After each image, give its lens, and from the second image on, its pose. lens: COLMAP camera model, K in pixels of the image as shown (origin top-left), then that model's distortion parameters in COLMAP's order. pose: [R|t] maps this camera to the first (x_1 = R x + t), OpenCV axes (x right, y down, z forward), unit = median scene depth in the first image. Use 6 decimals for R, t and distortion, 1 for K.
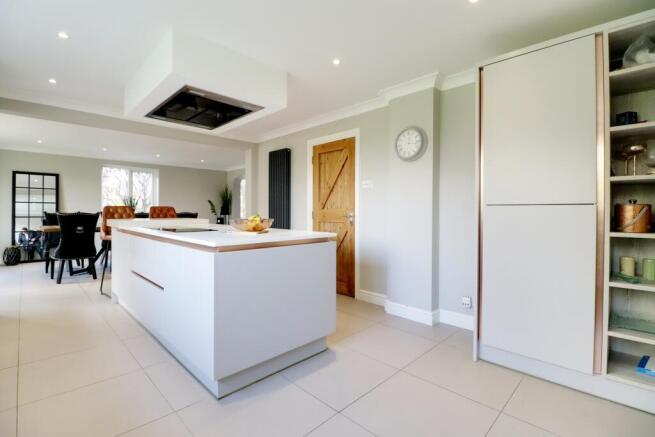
lens RADIAL K [[303.9, 0, 329.6], [0, 303.9, 213.4], [0, 0, 1]] dist [-0.016328, -0.003227]
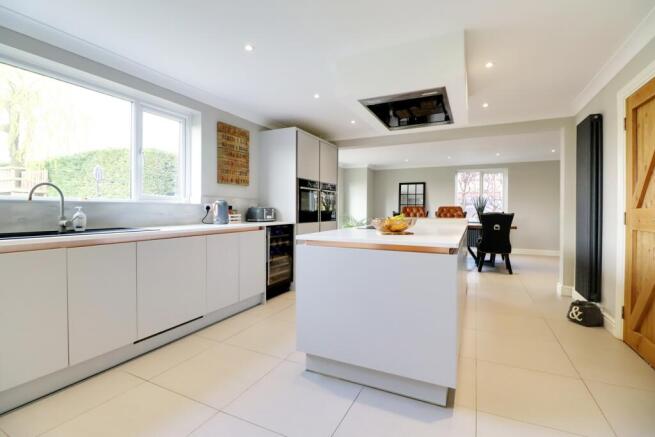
lens RADIAL K [[303.9, 0, 327.8], [0, 303.9, 215.3], [0, 0, 1]] dist [-0.016328, -0.003227]
pose [[0.310863, 0.015215, -0.950333, 0.231980], [-0.010941, 0.999863, 0.012429, -0.000656], [0.950392, 0.006534, 0.310986, 0.213637]]
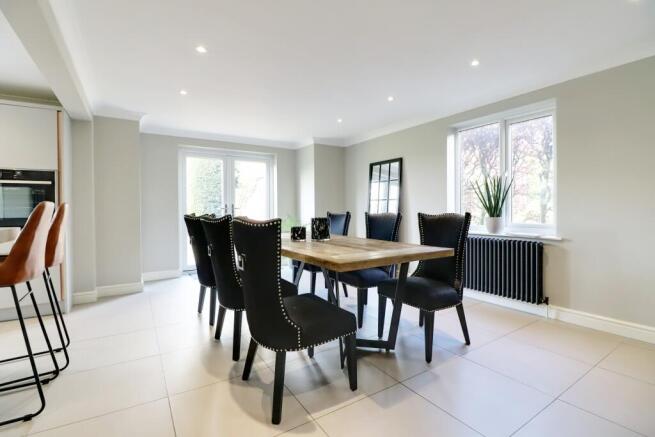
lens RADIAL K [[303.9, 0, 330.8], [0, 303.9, 213.8], [0, 0, 1]] dist [-0.016328, -0.003227]
pose [[-0.229001, 0.011062, -0.973363, -0.194482], [-0.002871, 0.999923, 0.012039, -0.009425], [0.973422, 0.005552, -0.228951, 1.103025]]
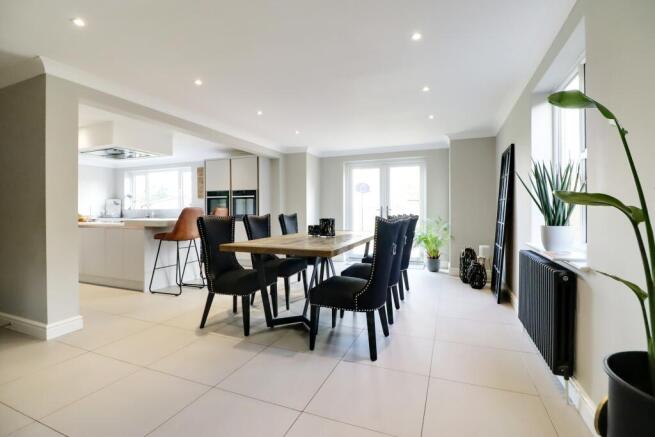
lens RADIAL K [[303.9, 0, 330.2], [0, 303.9, 216.1], [0, 0, 1]] dist [-0.016328, -0.003227]
pose [[-0.925009, 0.004202, -0.379922, -0.441493], [-0.005126, 0.999710, 0.023538, -0.015845], [0.379911, 0.023720, -0.924719, 1.516235]]
